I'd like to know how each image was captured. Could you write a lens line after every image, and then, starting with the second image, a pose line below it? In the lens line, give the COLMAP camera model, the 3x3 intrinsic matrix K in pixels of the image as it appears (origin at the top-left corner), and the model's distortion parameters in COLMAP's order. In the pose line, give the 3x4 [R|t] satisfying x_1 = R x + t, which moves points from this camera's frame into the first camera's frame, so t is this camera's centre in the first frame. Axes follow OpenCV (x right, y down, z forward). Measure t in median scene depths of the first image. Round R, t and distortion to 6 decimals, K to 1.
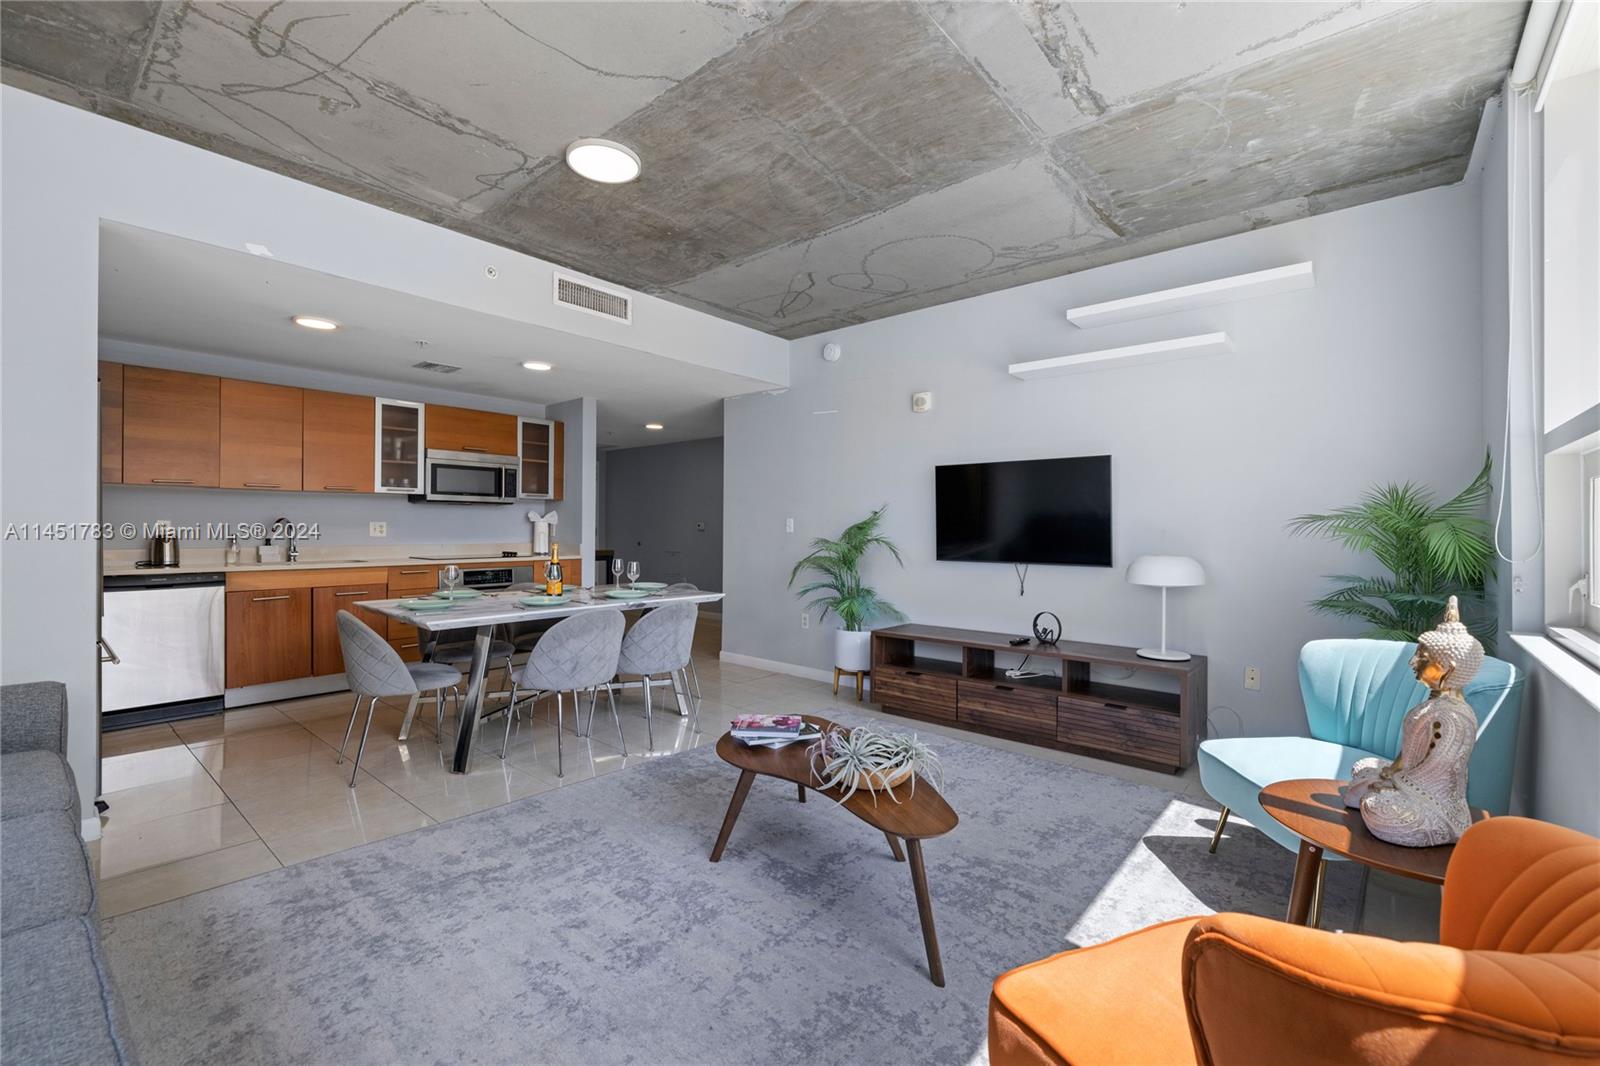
lens RADIAL K [[687.0, 0, 796.0], [0, 687.0, 528.3], [0, 0, 1]] dist [-0.000439, -0.000009]
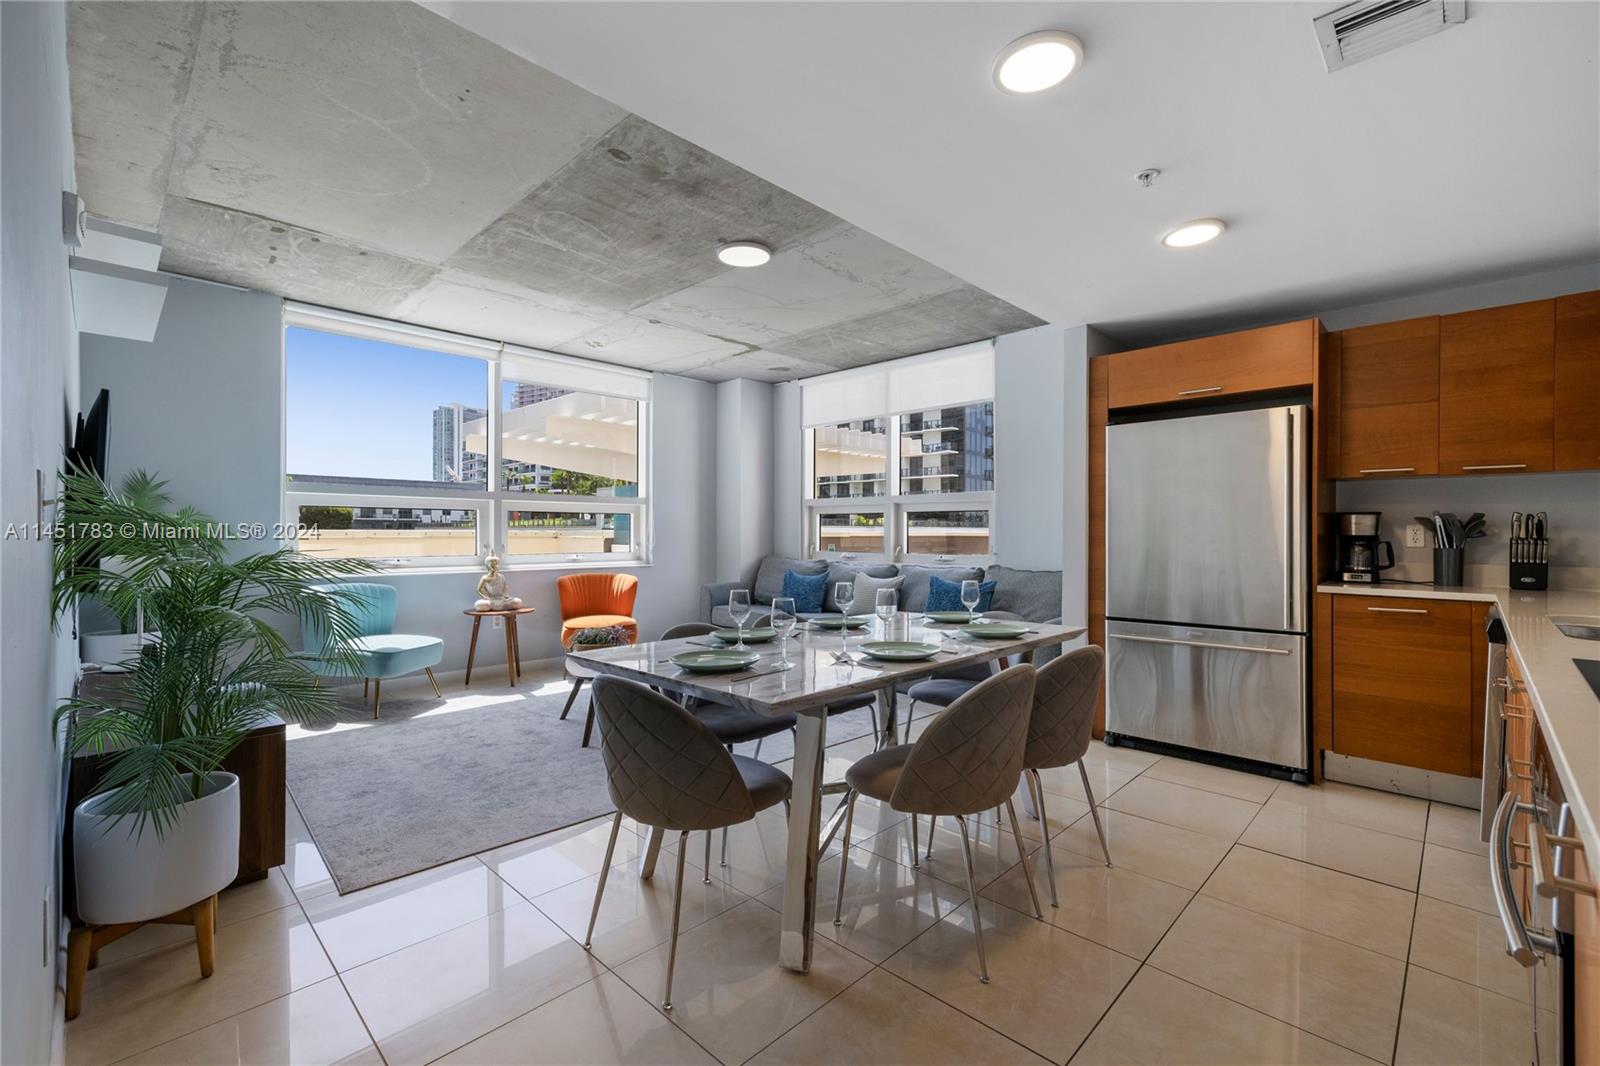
lens RADIAL K [[687.0, 0, 796.0], [0, 687.0, 528.3], [0, 0, 1]] dist [-0.000439, -0.000009]
pose [[-0.997605, -0.002401, 0.069122, -0.384067], [-0.002888, 0.999972, -0.006951, 0.008564], [-0.069104, -0.007134, -0.997584, 1.871372]]
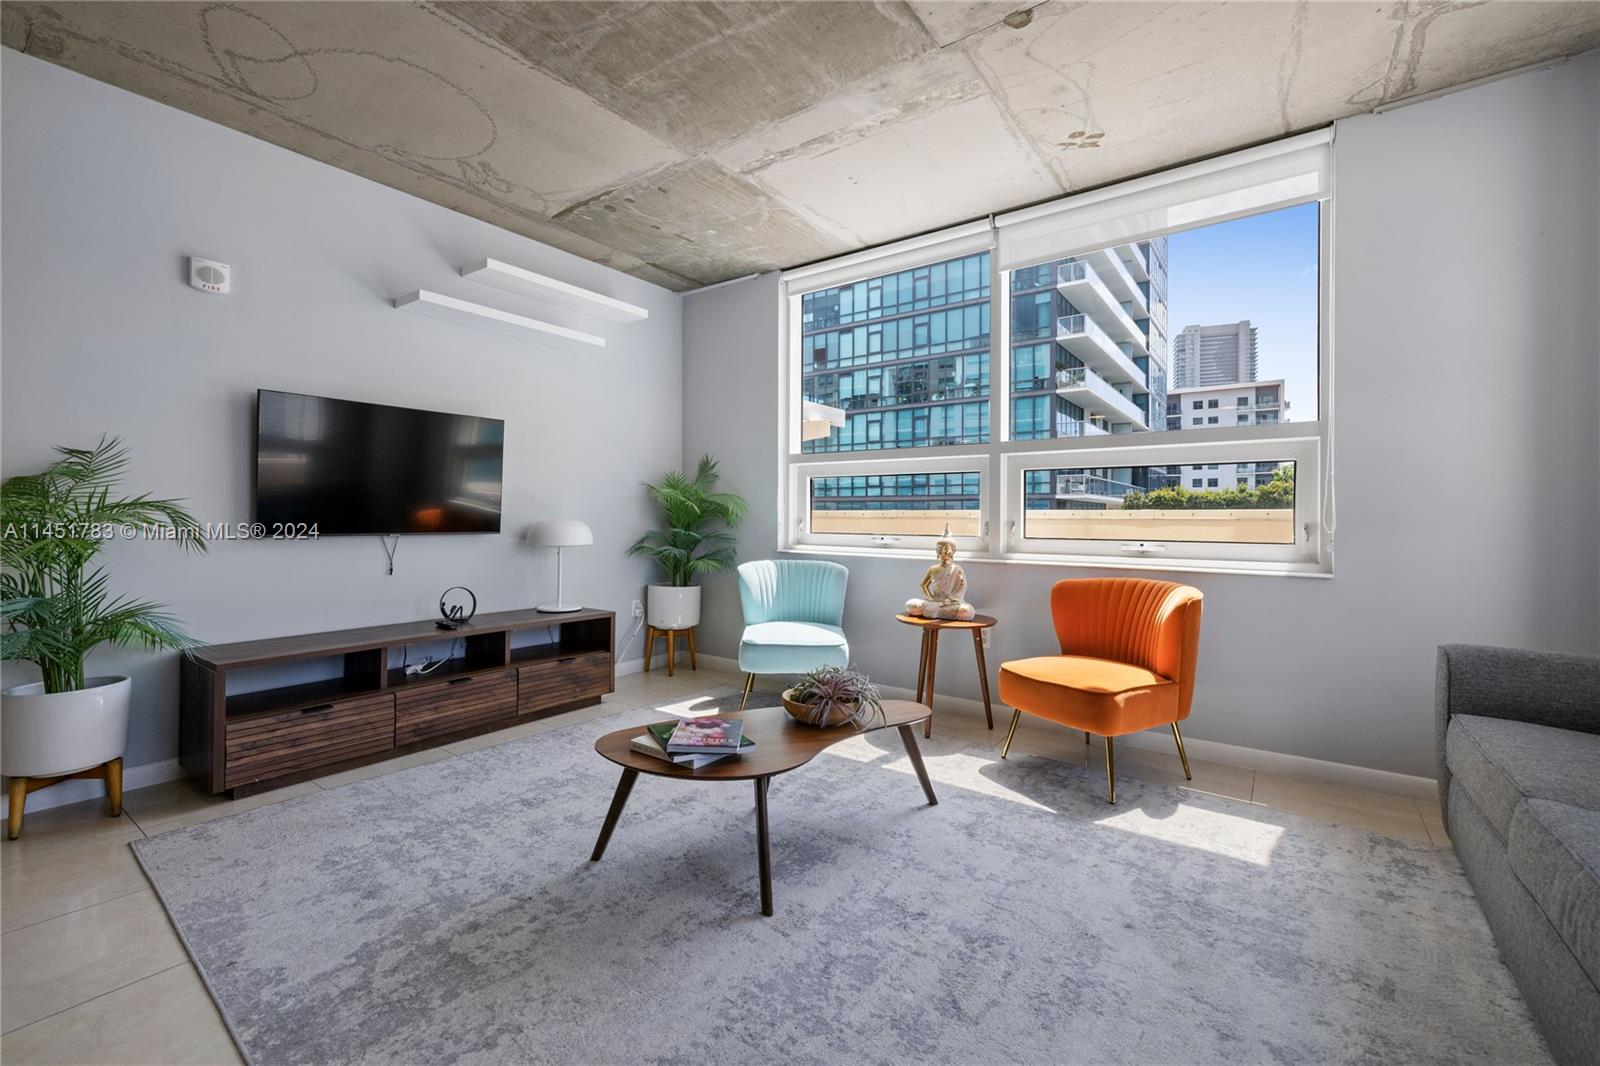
lens RADIAL K [[670.2, 0, 798.3], [0, 670.2, 518.6], [0, 0, 1]] dist [0.001830, 0.000152]
pose [[-0.078795, -0.006963, 0.996867, -0.595530], [-0.006652, 0.999957, 0.006459, 0.028594], [-0.996869, -0.006122, -0.078838, 0.712336]]
